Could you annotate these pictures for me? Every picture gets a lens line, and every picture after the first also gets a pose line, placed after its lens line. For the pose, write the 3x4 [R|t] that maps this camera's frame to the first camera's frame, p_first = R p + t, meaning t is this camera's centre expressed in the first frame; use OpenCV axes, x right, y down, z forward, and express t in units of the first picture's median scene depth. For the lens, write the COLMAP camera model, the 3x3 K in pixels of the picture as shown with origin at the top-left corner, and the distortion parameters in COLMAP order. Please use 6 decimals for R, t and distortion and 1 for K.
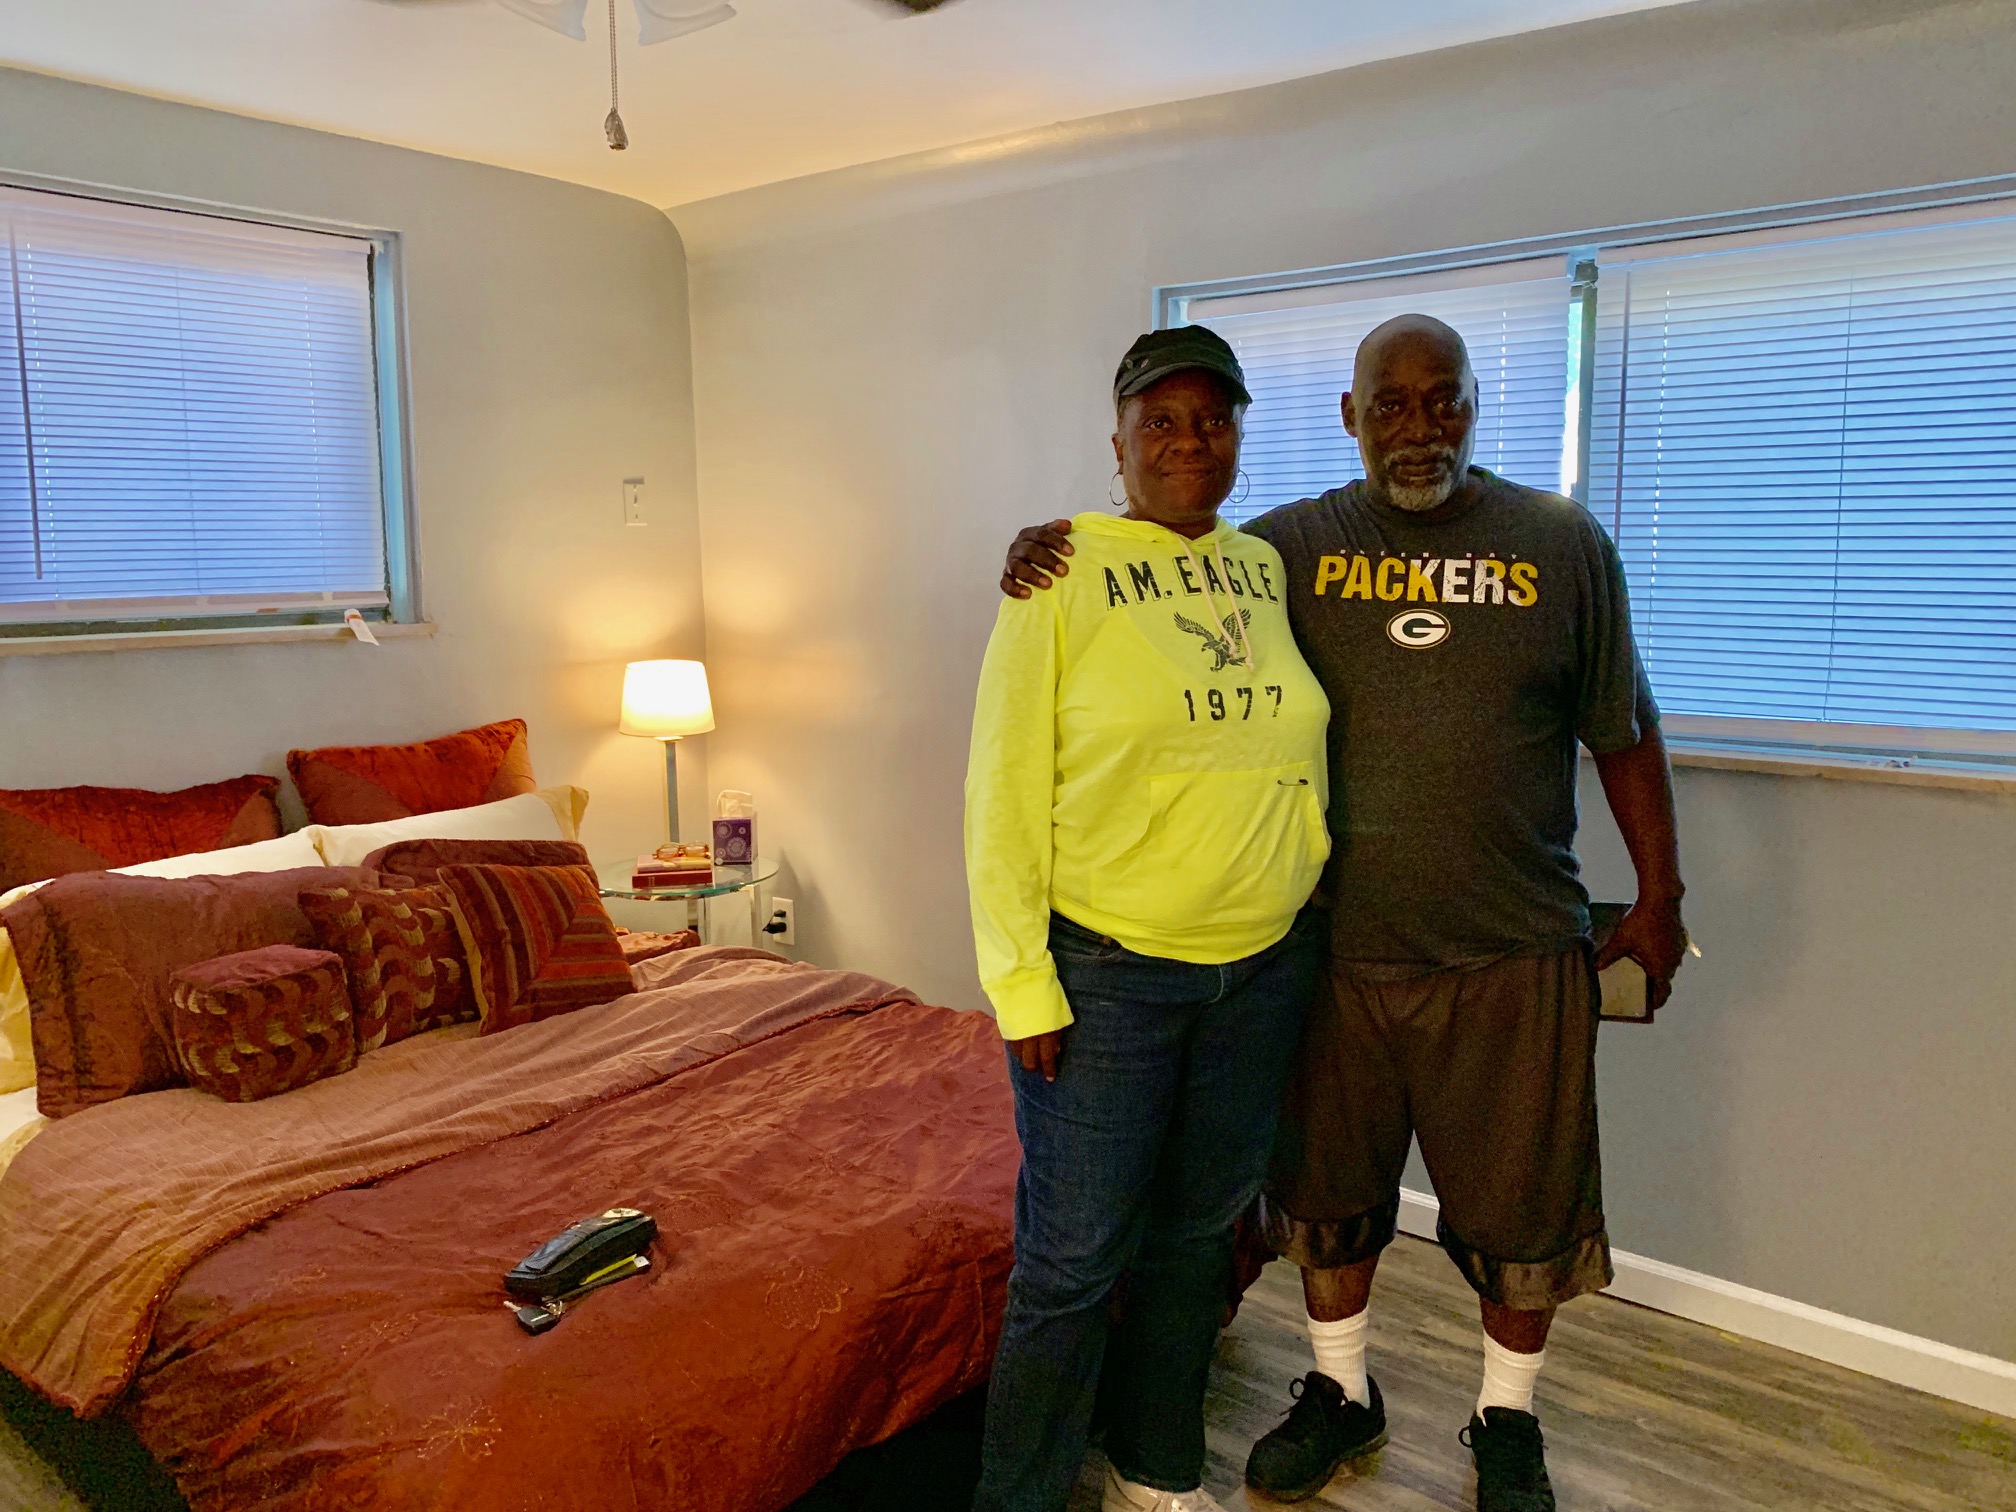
lens RADIAL K [[1572.8, 0, 1008.0], [0, 1572.8, 756.0], [0, 0, 1]] dist [0.049686, 0.000201]
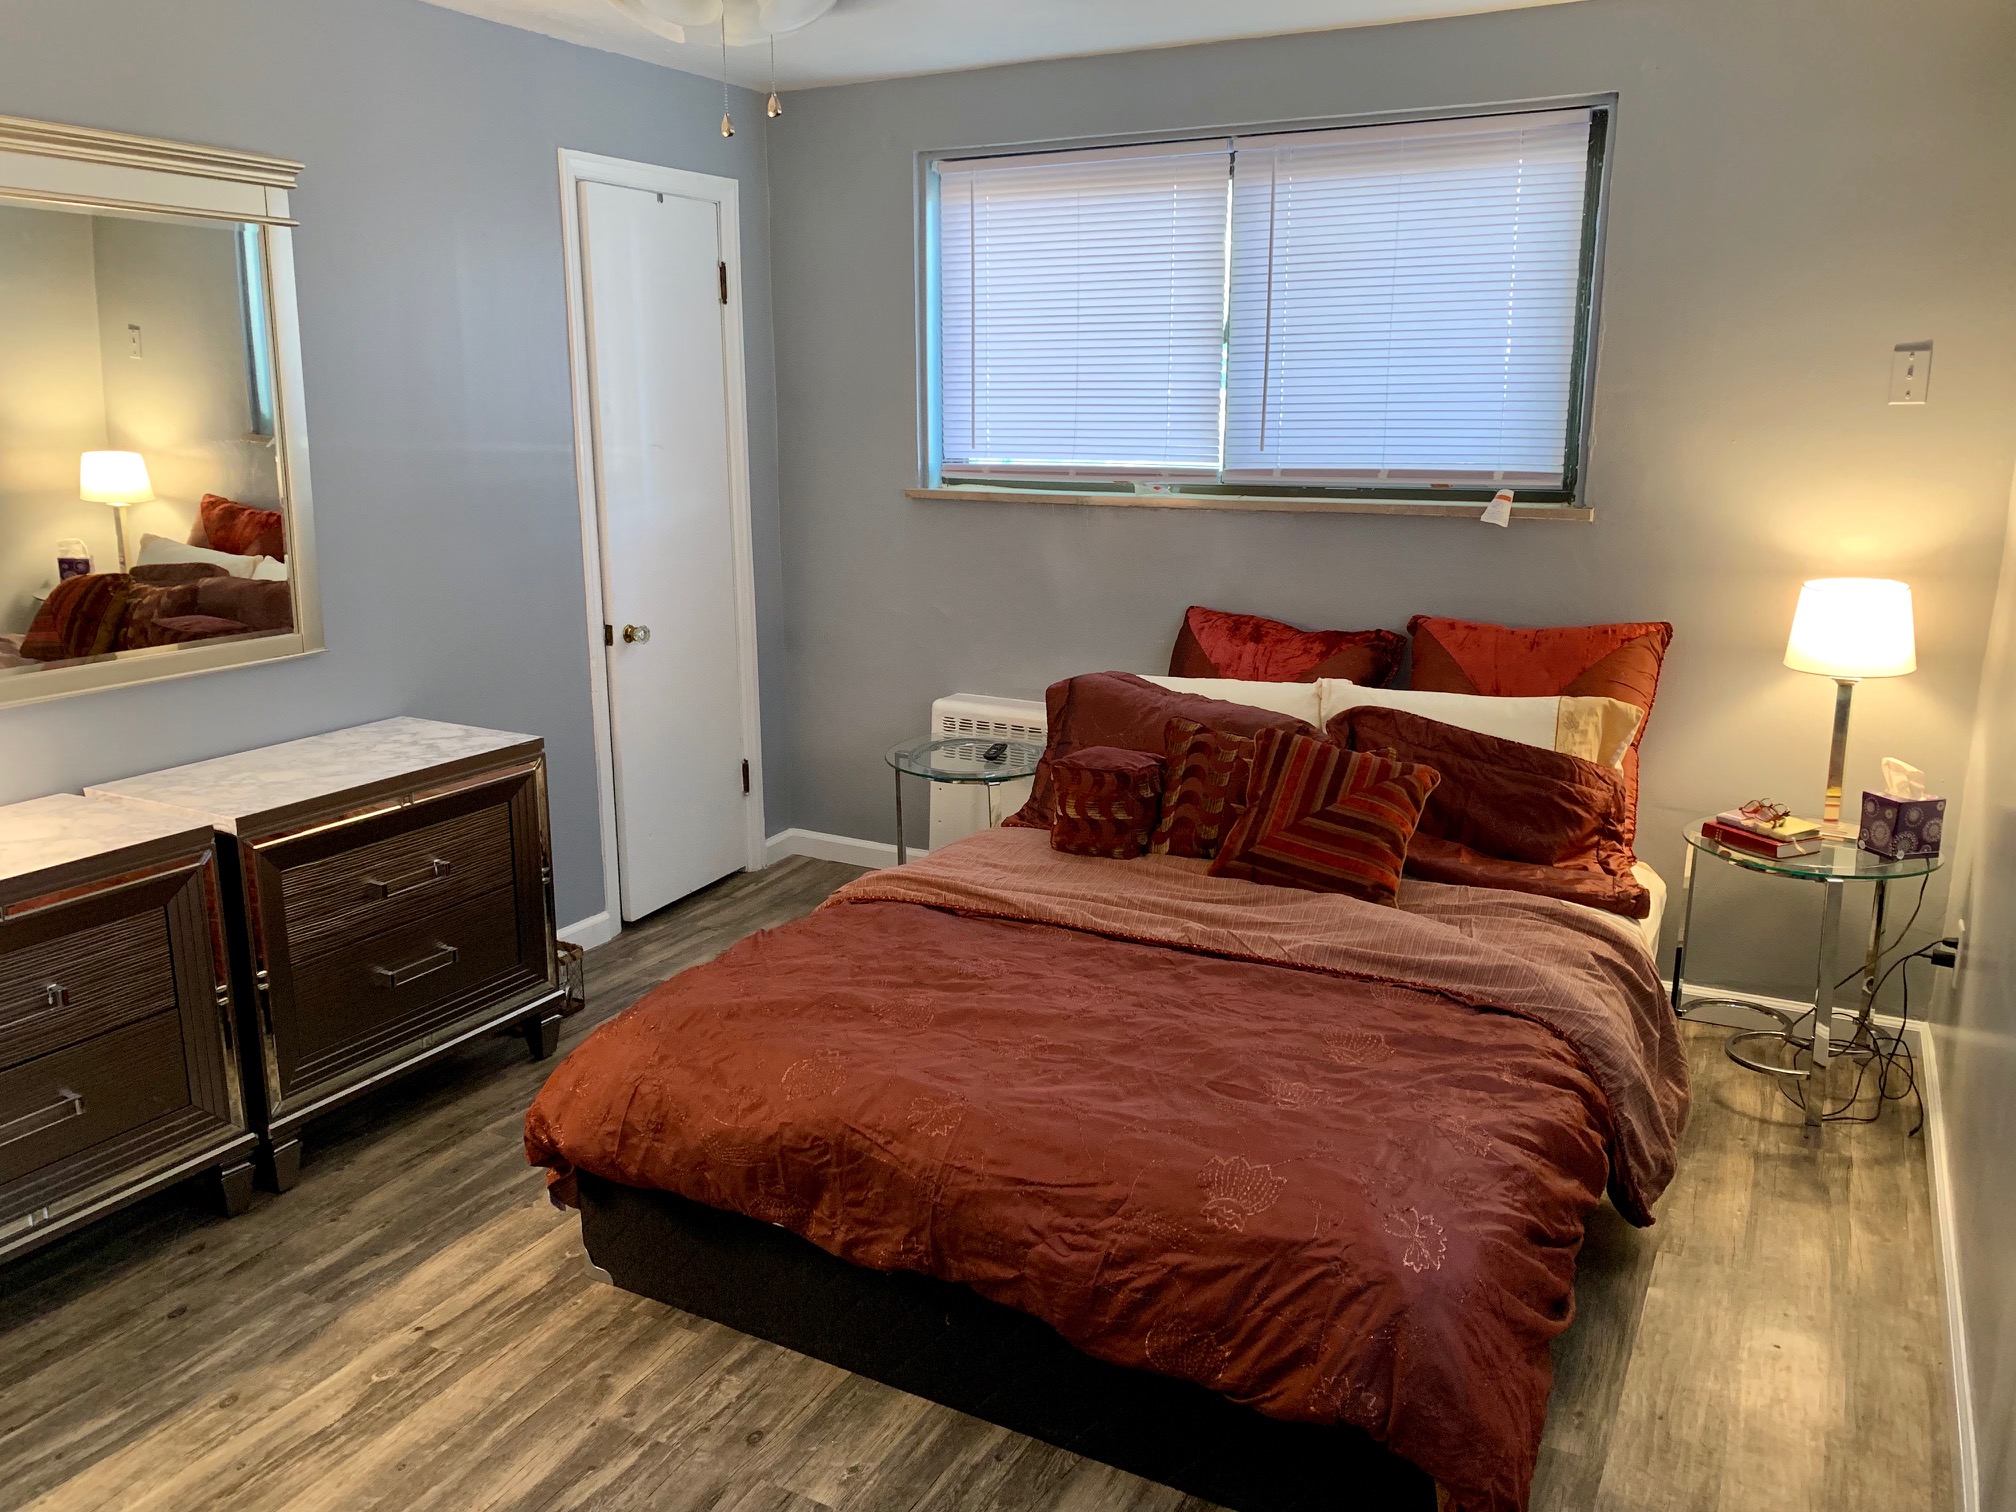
lens RADIAL K [[1572.8, 0, 1008.0], [0, 1572.8, 756.0], [0, 0, 1]] dist [0.049686, 0.000201]
pose [[0.205449, 0.229538, -0.951369, 0.558834], [-0.137087, 0.969272, 0.204254, -0.094304], [0.969019, 0.088457, 0.230603, 0.482474]]
